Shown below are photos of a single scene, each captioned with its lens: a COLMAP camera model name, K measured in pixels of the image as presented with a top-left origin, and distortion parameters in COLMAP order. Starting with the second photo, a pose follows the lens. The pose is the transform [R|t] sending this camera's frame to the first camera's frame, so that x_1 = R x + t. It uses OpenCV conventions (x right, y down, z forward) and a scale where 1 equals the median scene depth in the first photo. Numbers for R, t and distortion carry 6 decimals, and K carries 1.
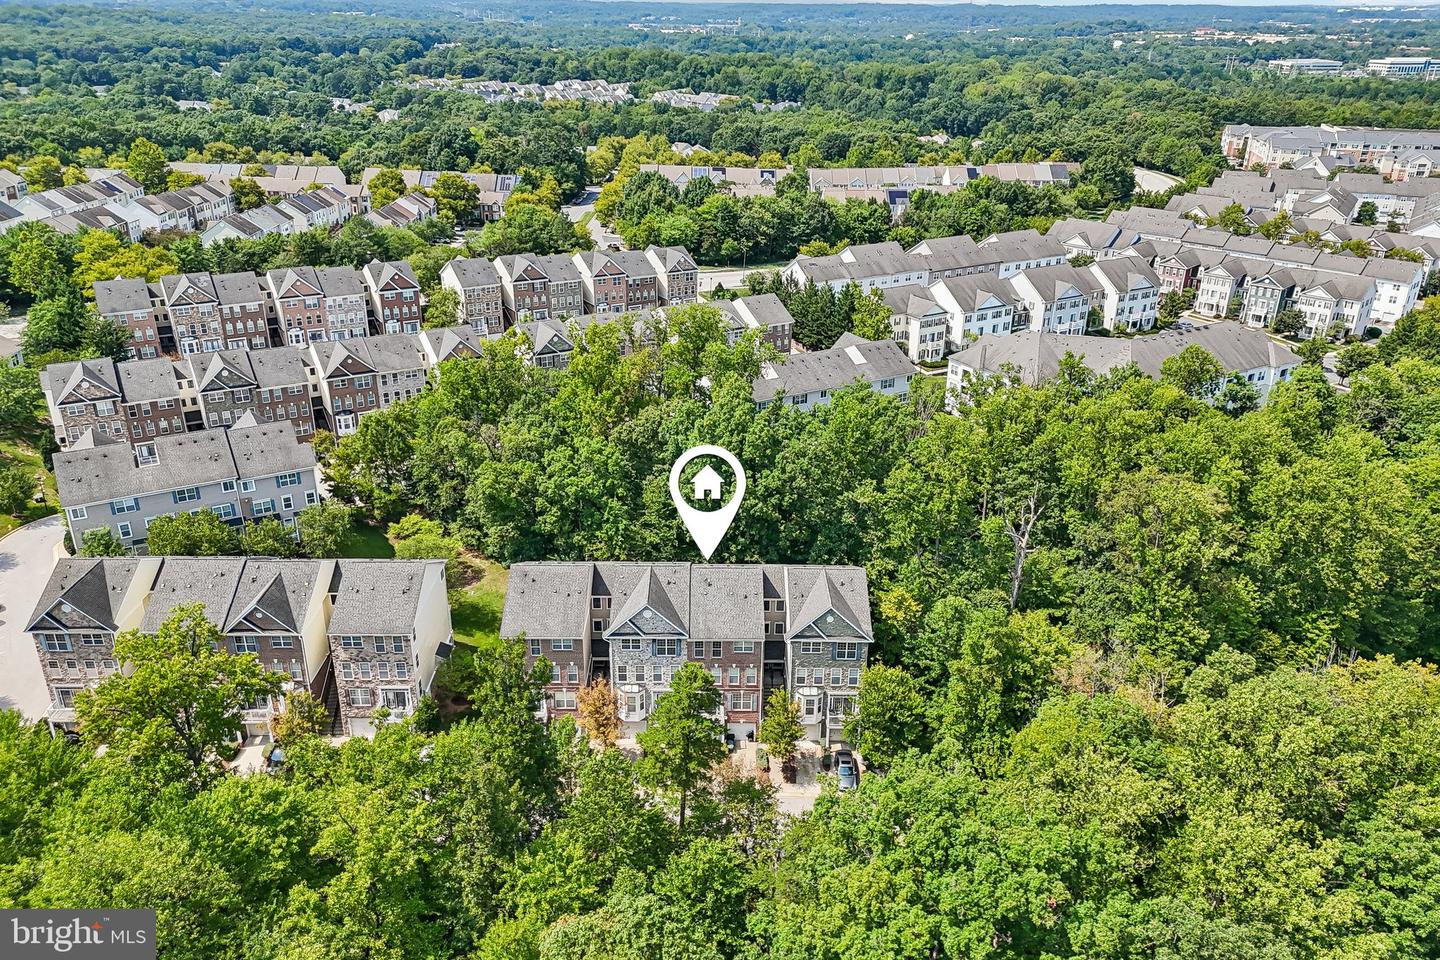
lens RADIAL K [[1071.6, 0, 720.0], [0, 1071.6, 480.0], [0, 0, 1]] dist [0.112011, -0.170637]
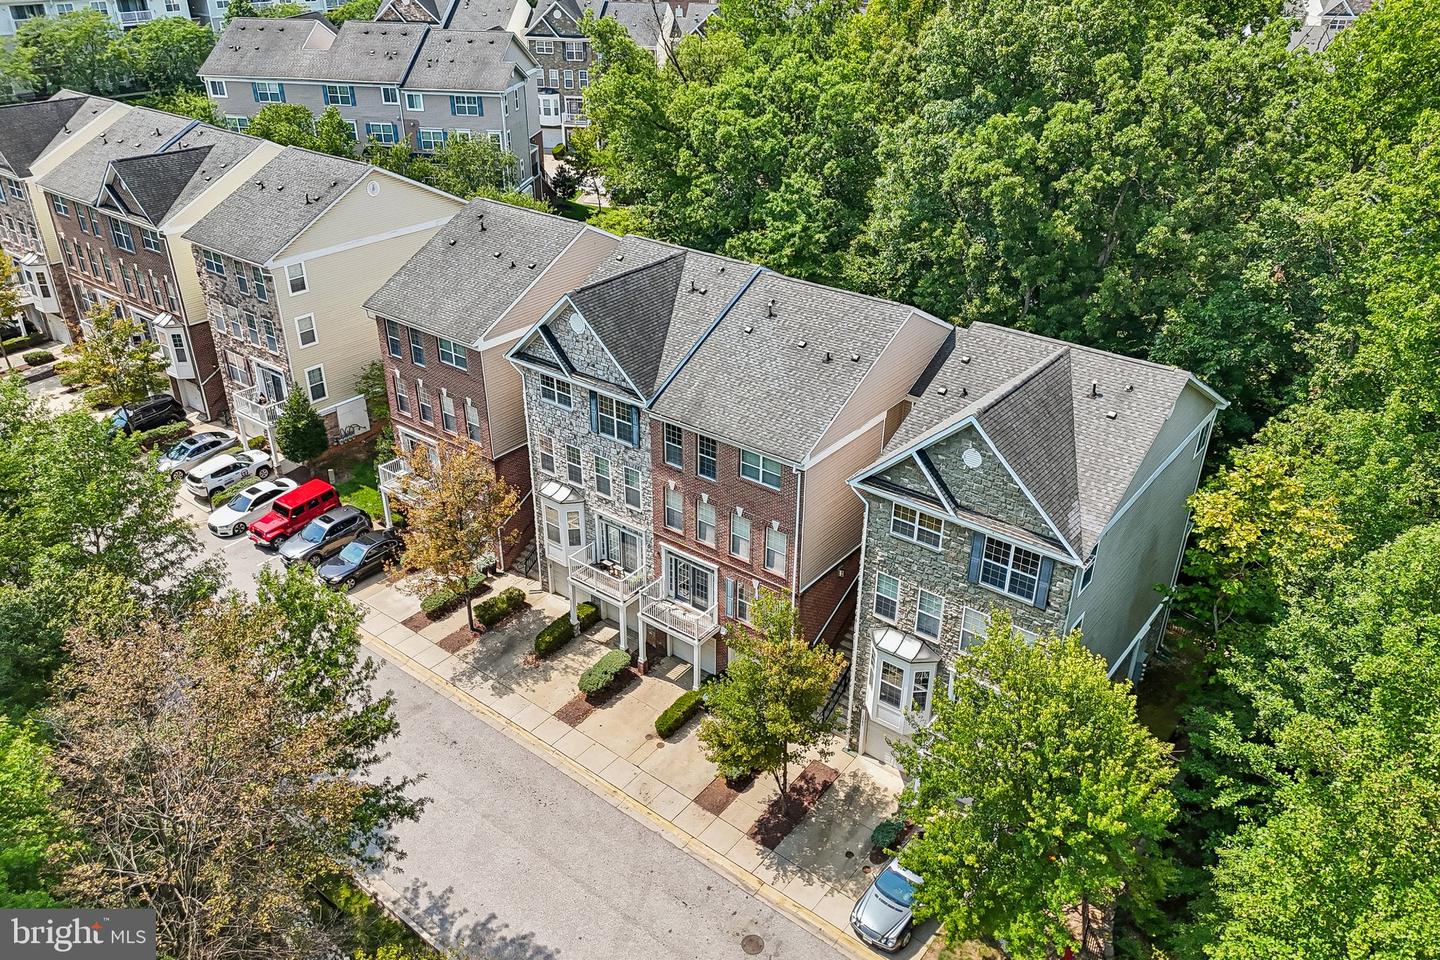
lens RADIAL K [[1071.6, 0, 720.0], [0, 1071.6, 480.0], [0, 0, 1]] dist [0.112011, -0.170637]
pose [[0.784895, 0.291739, -0.546652, 0.217921], [-0.247145, 0.956410, 0.155563, 0.099899], [0.568207, 0.013002, 0.822783, 0.657848]]
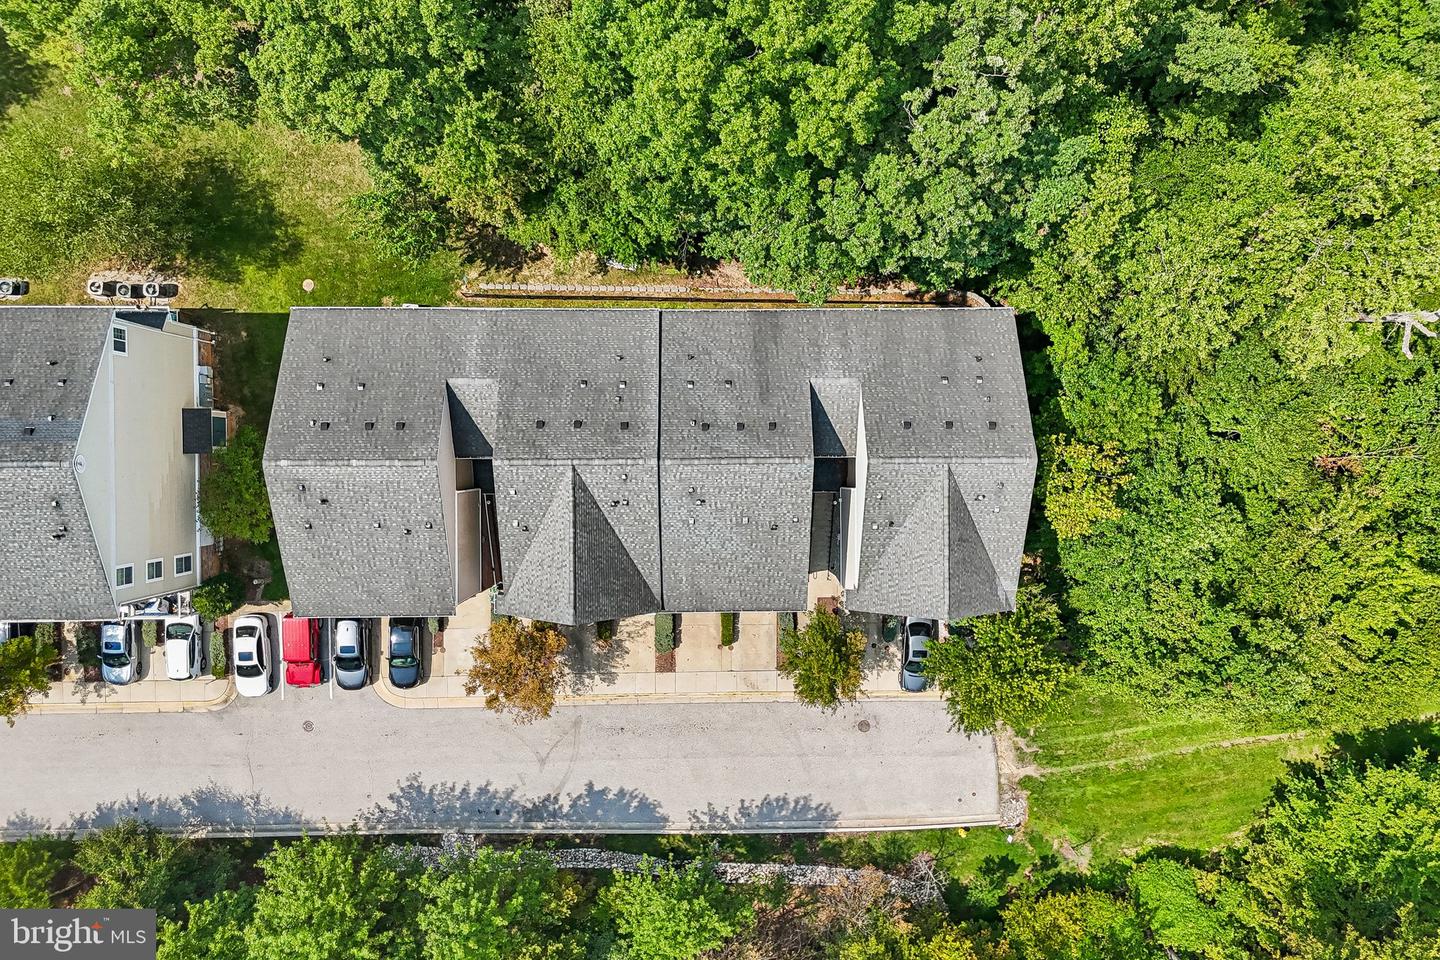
lens RADIAL K [[1071.6, 0, 720.0], [0, 1071.6, 480.0], [0, 0, 1]] dist [0.112011, -0.170637]
pose [[0.999969, 0.004394, 0.006474, -0.004026], [-0.007672, 0.387917, 0.921662, -0.347599], [0.001538, -0.921684, 0.387939, 0.829478]]
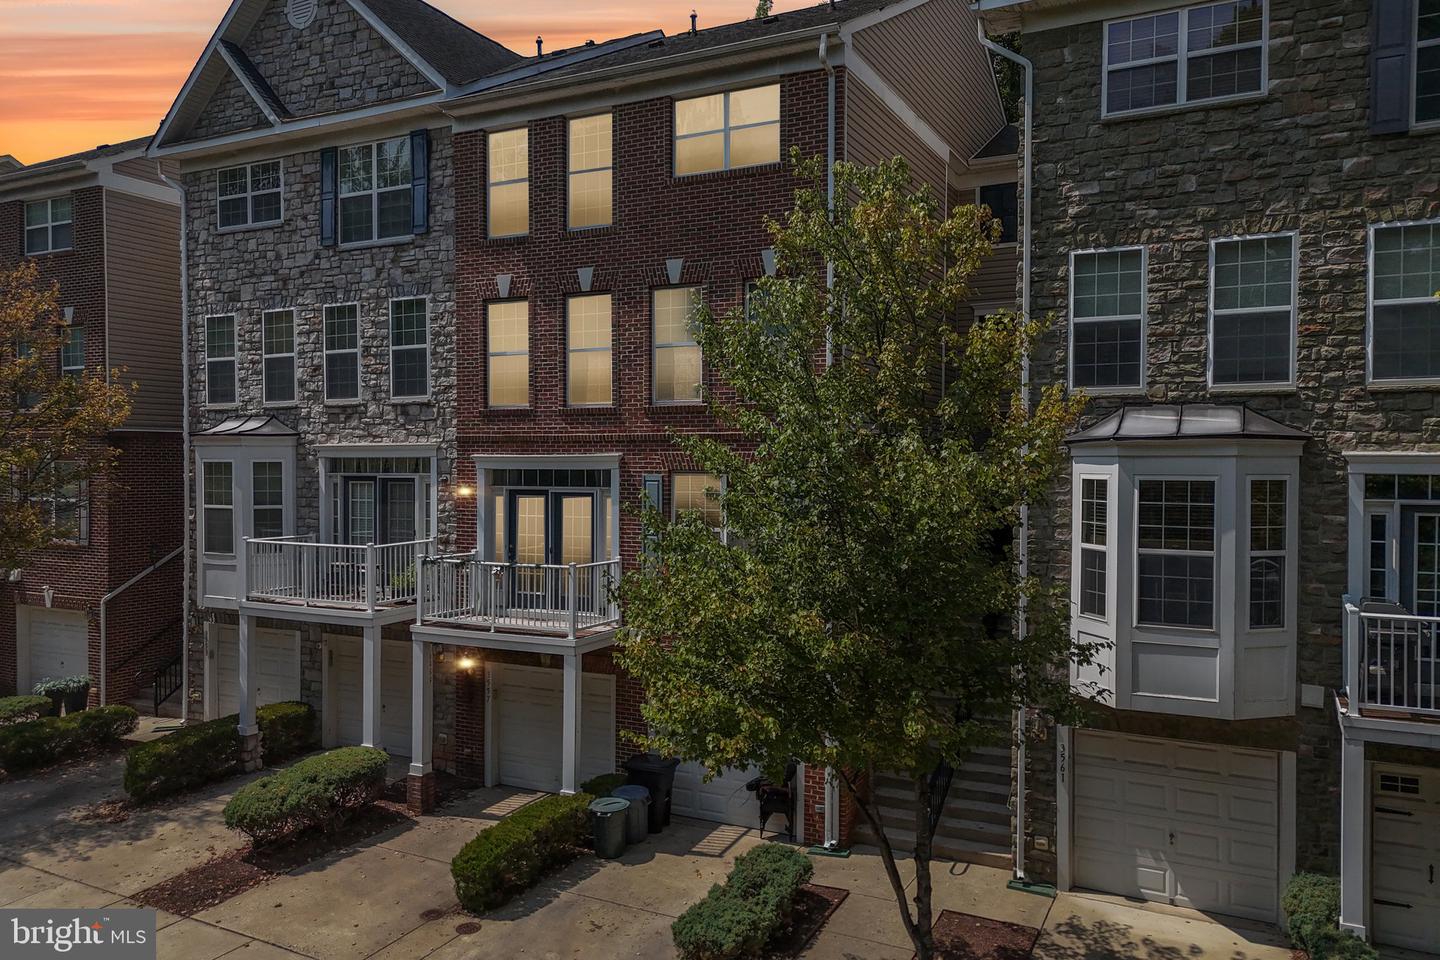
lens RADIAL K [[1063.1, 0, 720.0], [0, 1063.1, 480.0], [0, 0, 1]] dist [0.033257, -0.005281]
pose [[0.886709, -0.000898, -0.462327, 0.093445], [-0.178838, 0.921486, -0.344789, 0.253985], [0.426338, 0.388410, 0.816930, 0.868030]]
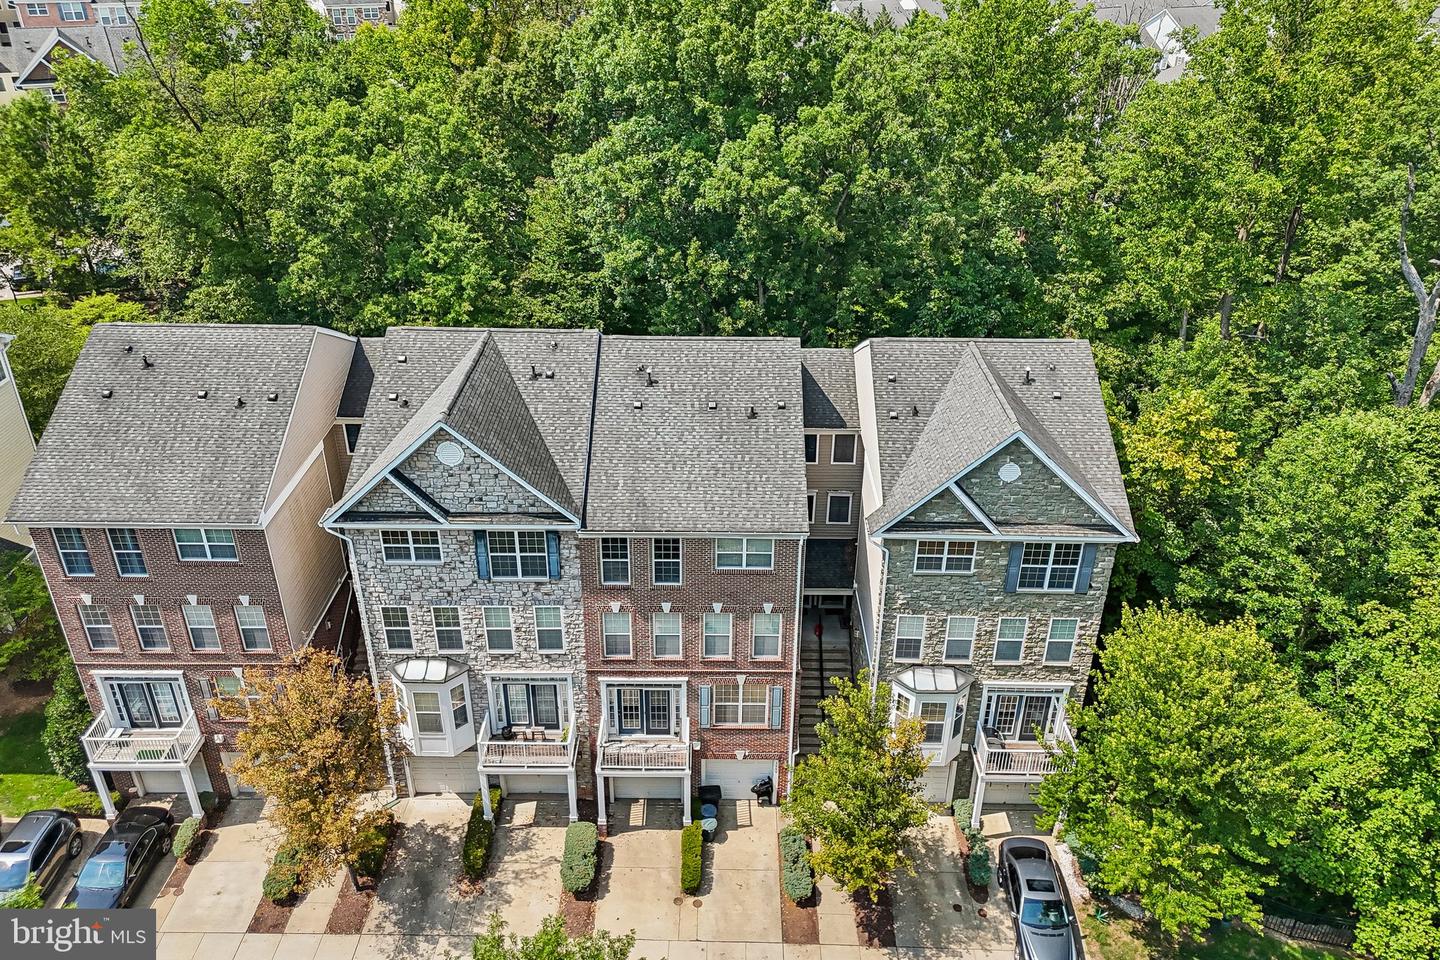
lens RADIAL K [[1071.6, 0, 720.0], [0, 1071.6, 480.0], [0, 0, 1]] dist [0.112011, -0.170637]
pose [[0.999915, 0.003643, -0.012501, 0.017757], [-0.002575, 0.996426, 0.084435, 0.100832], [0.012763, -0.084395, 0.996351, 0.648449]]
